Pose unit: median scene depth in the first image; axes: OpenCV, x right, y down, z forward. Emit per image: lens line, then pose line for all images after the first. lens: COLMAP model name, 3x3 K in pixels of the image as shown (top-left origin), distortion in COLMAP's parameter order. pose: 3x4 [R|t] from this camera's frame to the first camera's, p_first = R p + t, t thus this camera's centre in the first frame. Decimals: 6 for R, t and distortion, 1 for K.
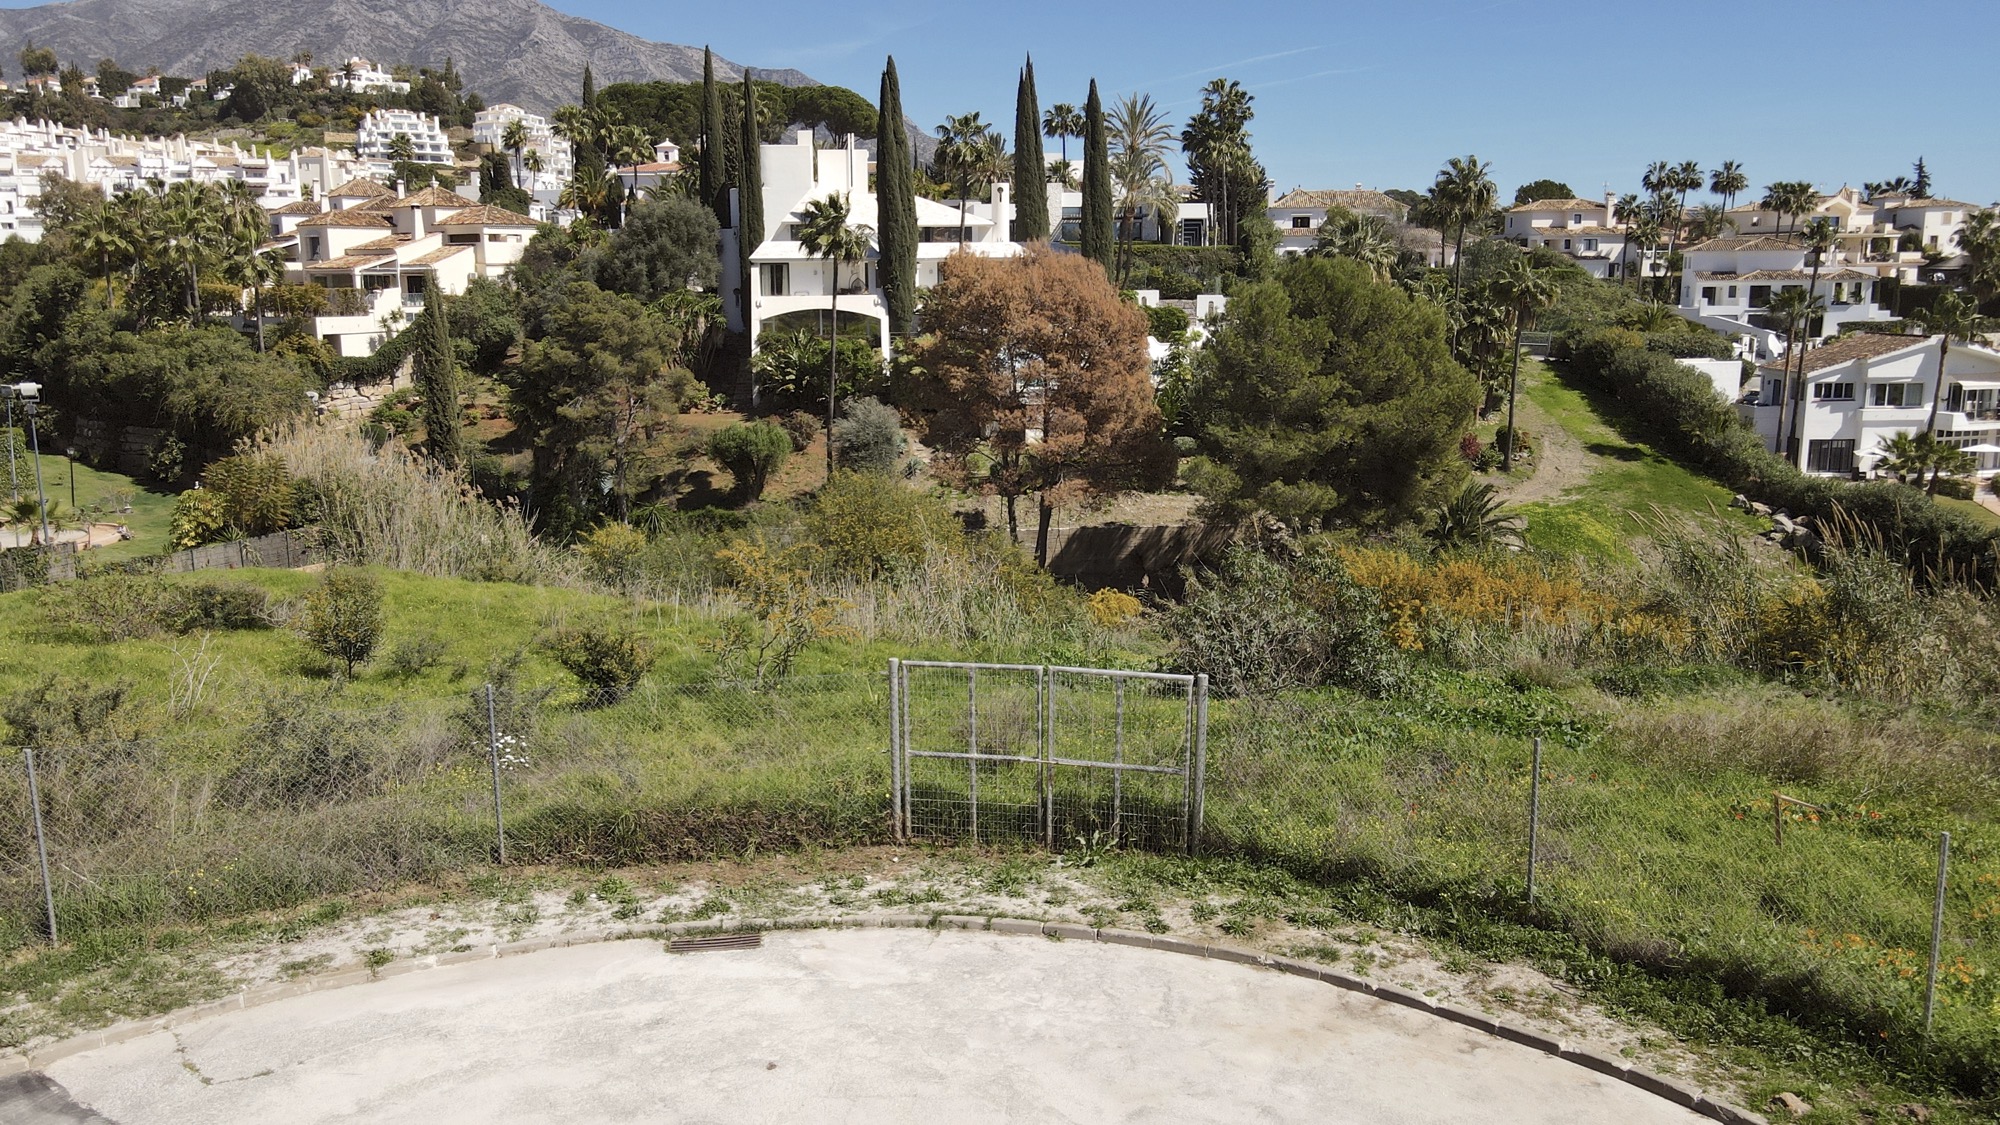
lens RADIAL K [[1472.9, 0, 985.9], [0, 1472.9, 536.1], [0, 0, 1]] dist [-0.004924, 0.021137]
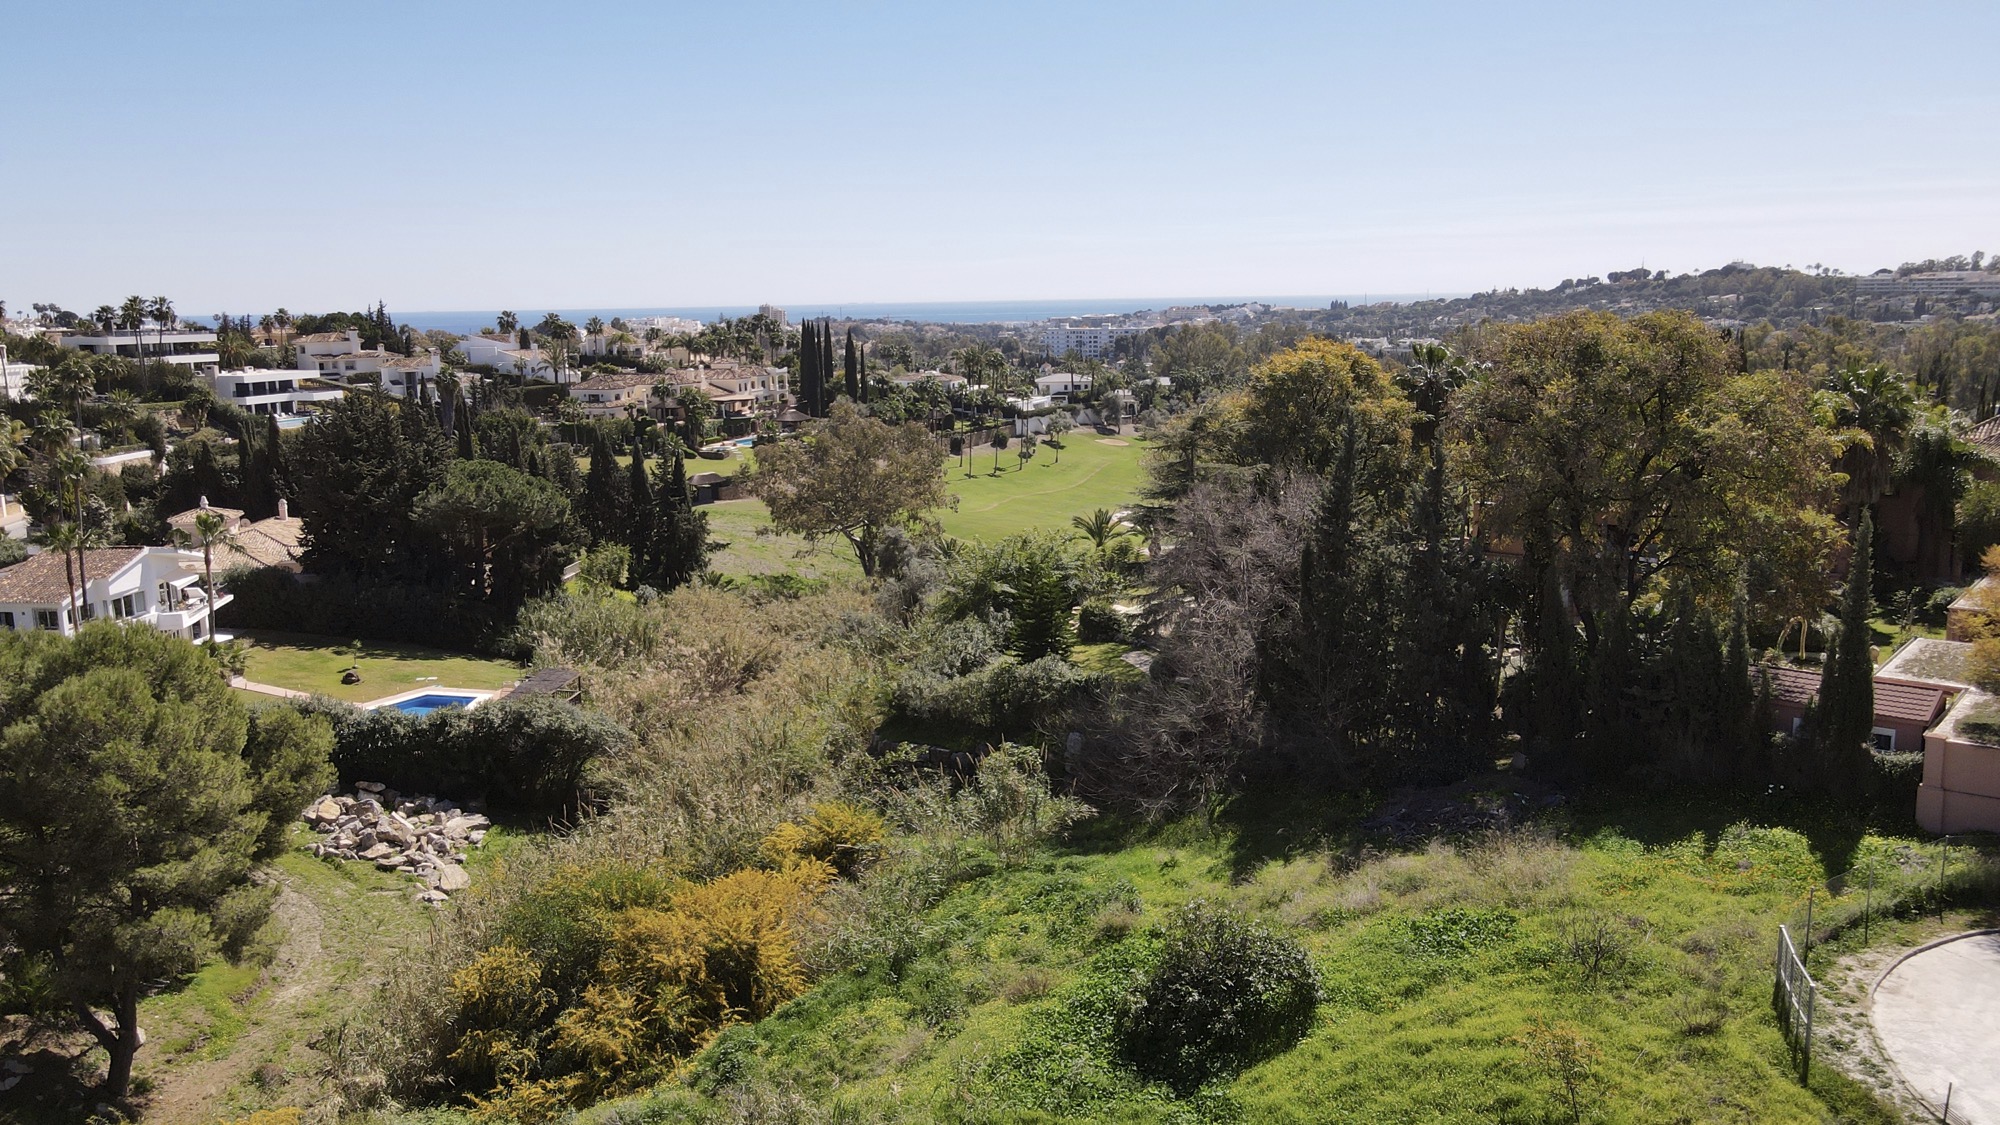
lens RADIAL K [[1472.9, 0, 979.3], [0, 1472.9, 553.6], [0, 0, 1]] dist [-0.004924, 0.021137]
pose [[0.089026, -0.161960, 0.982773, -0.569153], [0.190696, 0.971210, 0.142780, -0.277821], [-0.977604, 0.174700, 0.117348, 0.487340]]
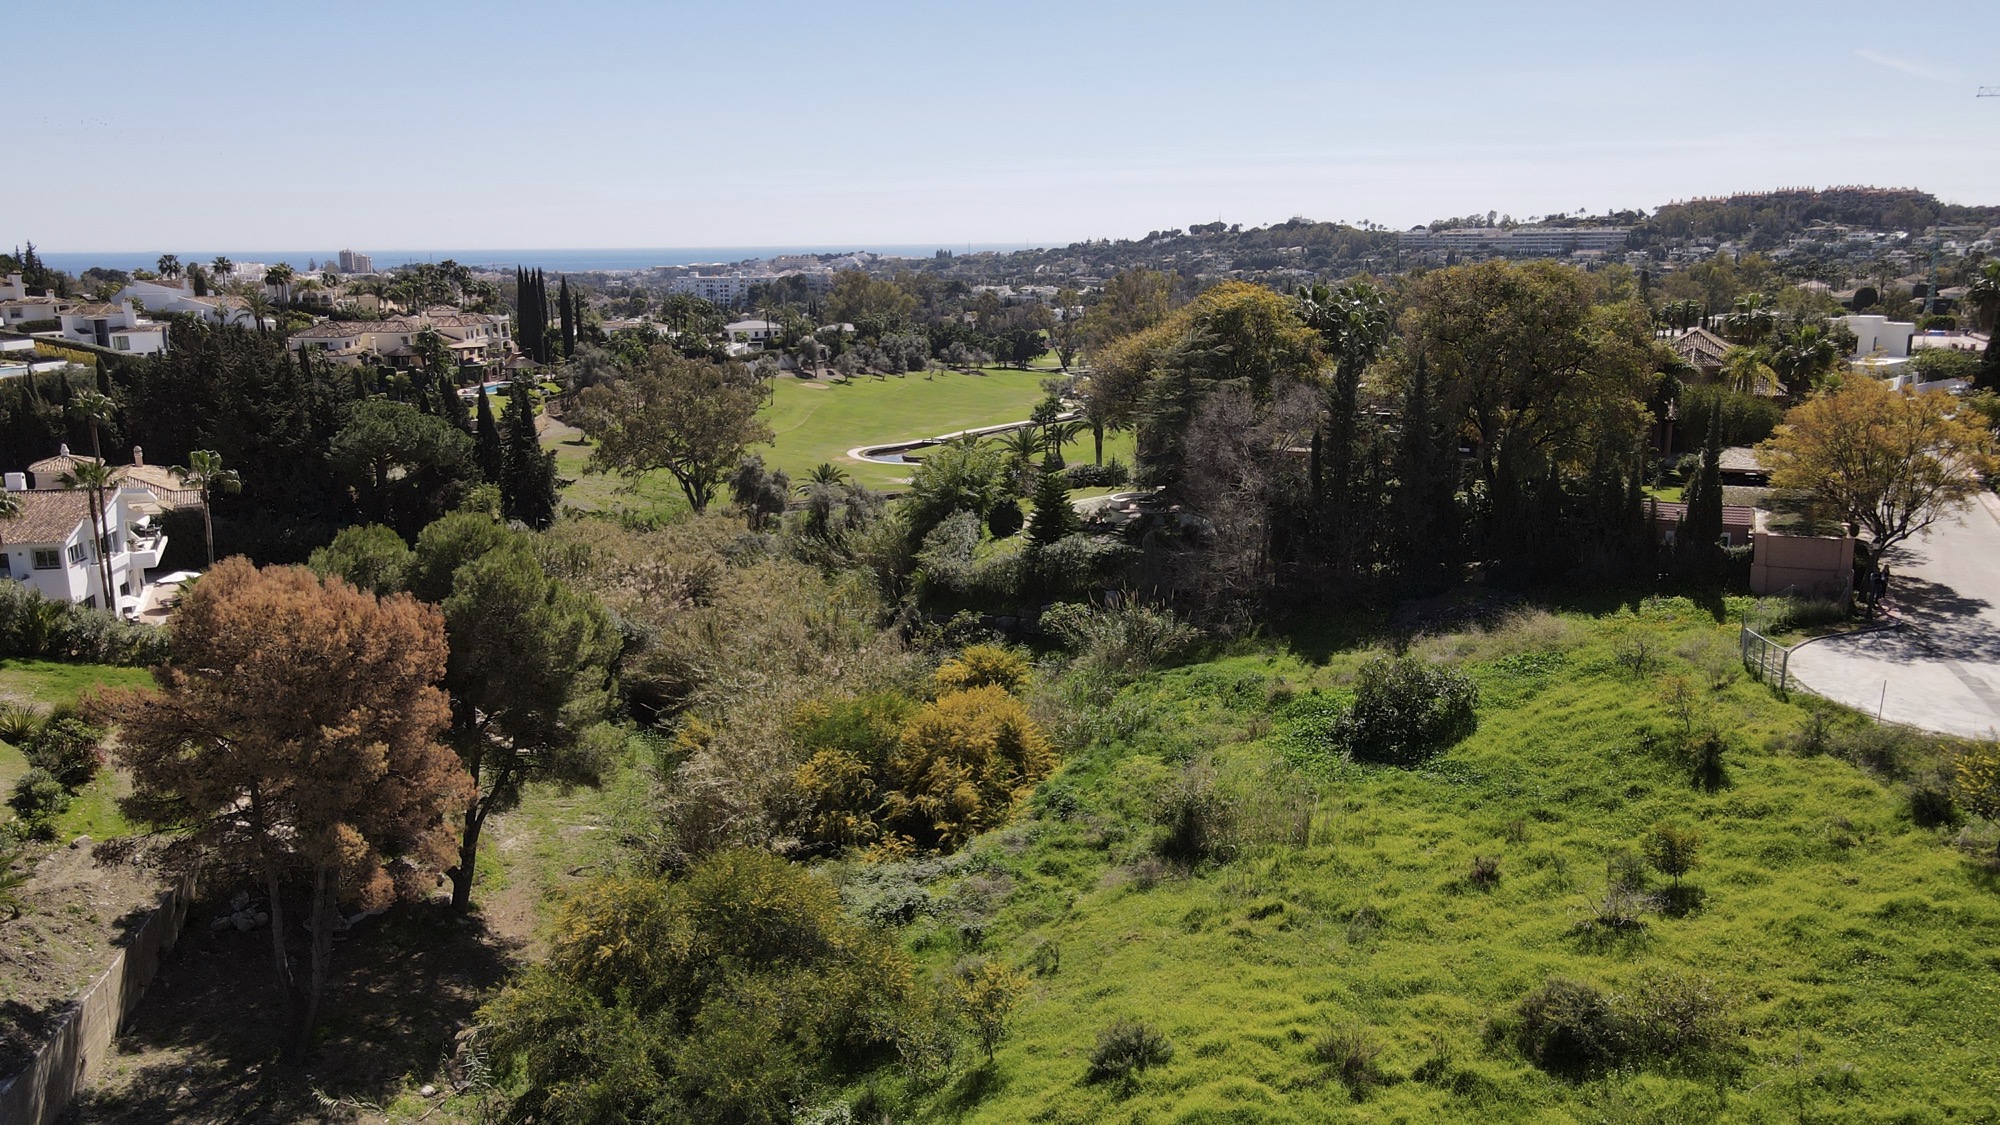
lens RADIAL K [[1472.9, 0, 976.0], [0, 1472.9, 566.2], [0, 0, 1]] dist [-0.004924, 0.021137]
pose [[-0.176359, -0.201074, 0.963570, -0.853736], [0.183671, 0.954998, 0.232902, -0.357790], [-0.967038, 0.218054, -0.131492, 0.912564]]
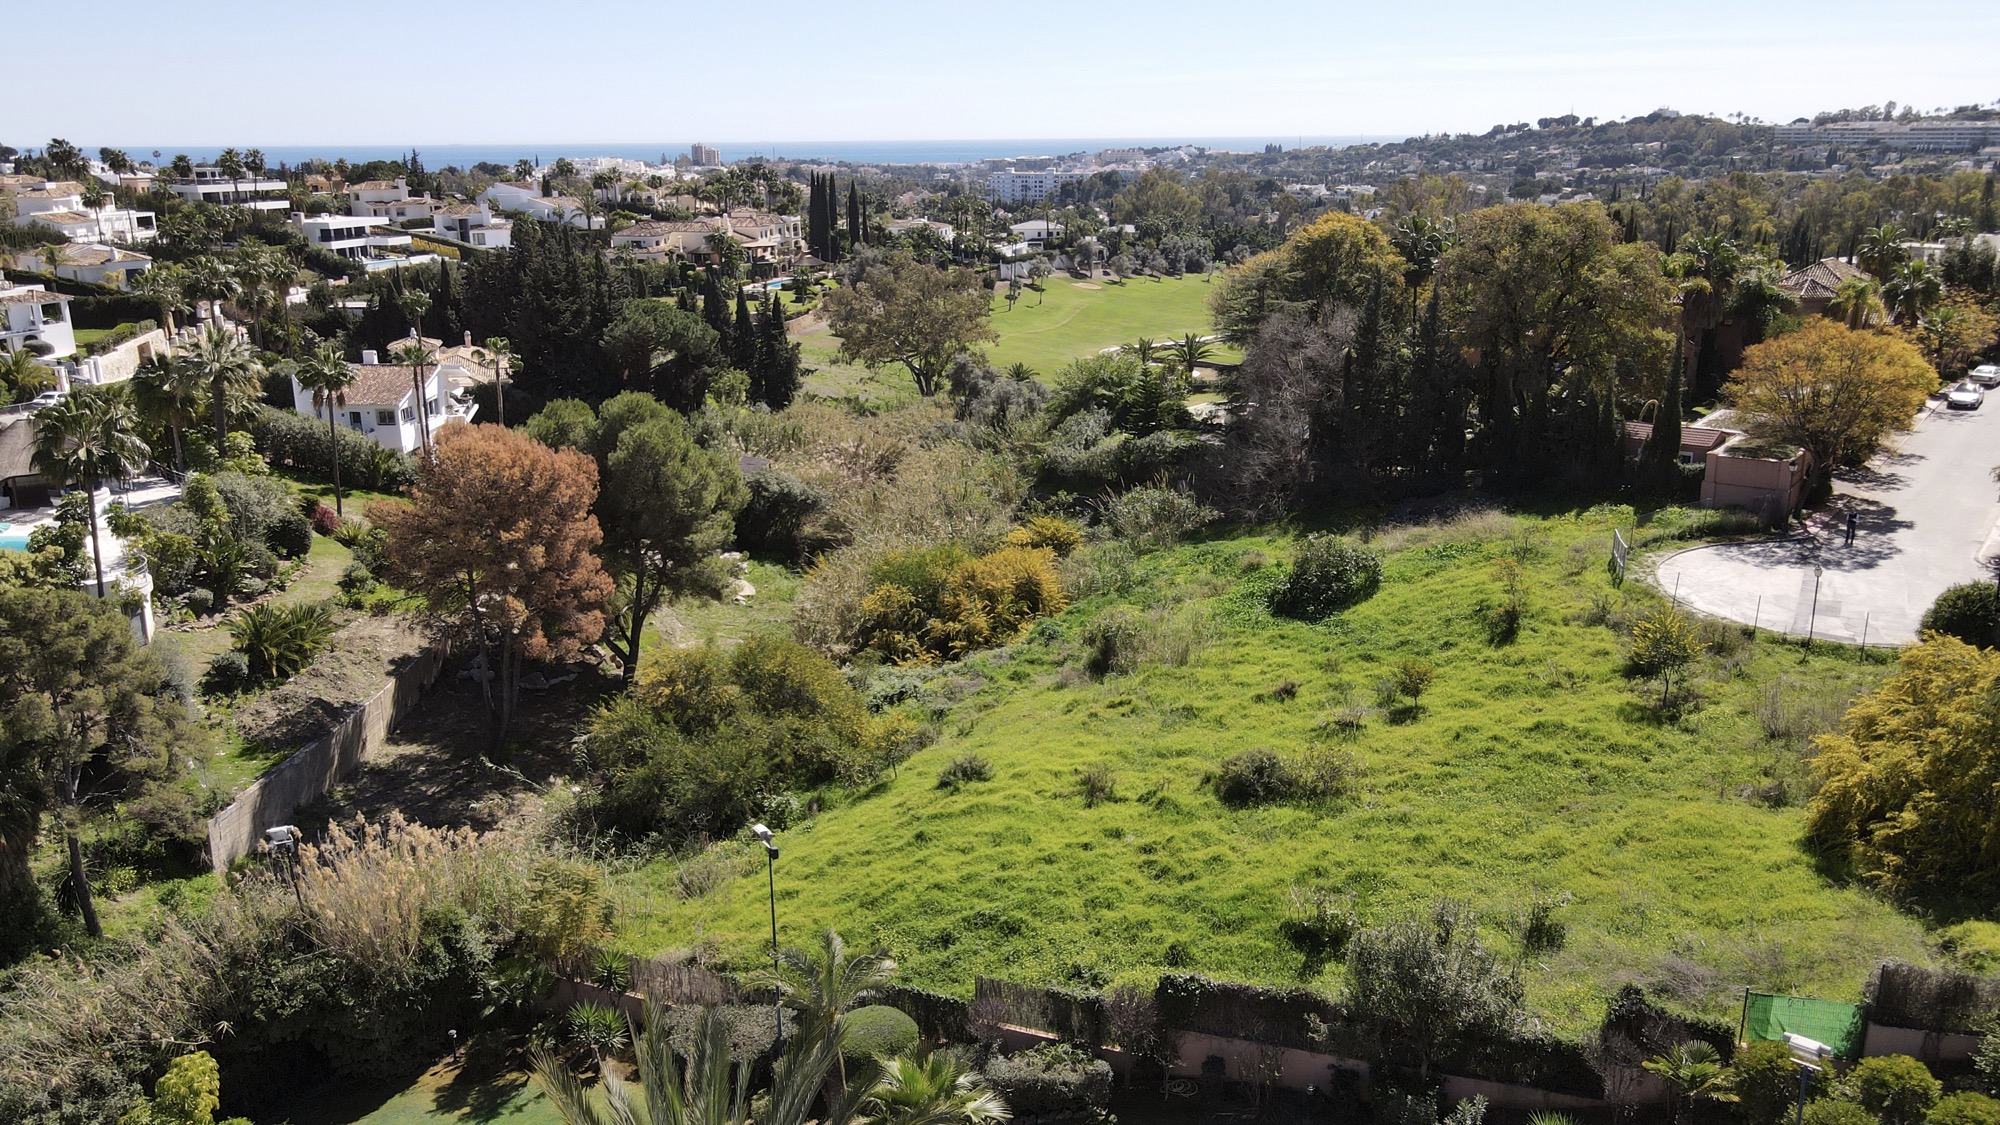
lens RADIAL K [[1472.9, 0, 975.9], [0, 1472.9, 551.3], [0, 0, 1]] dist [-0.004924, 0.021137]
pose [[0.042610, -0.262141, 0.964088, -1.187503], [0.183764, 0.950558, 0.250341, -0.367285], [-0.982046, 0.166498, 0.088676, 0.682625]]
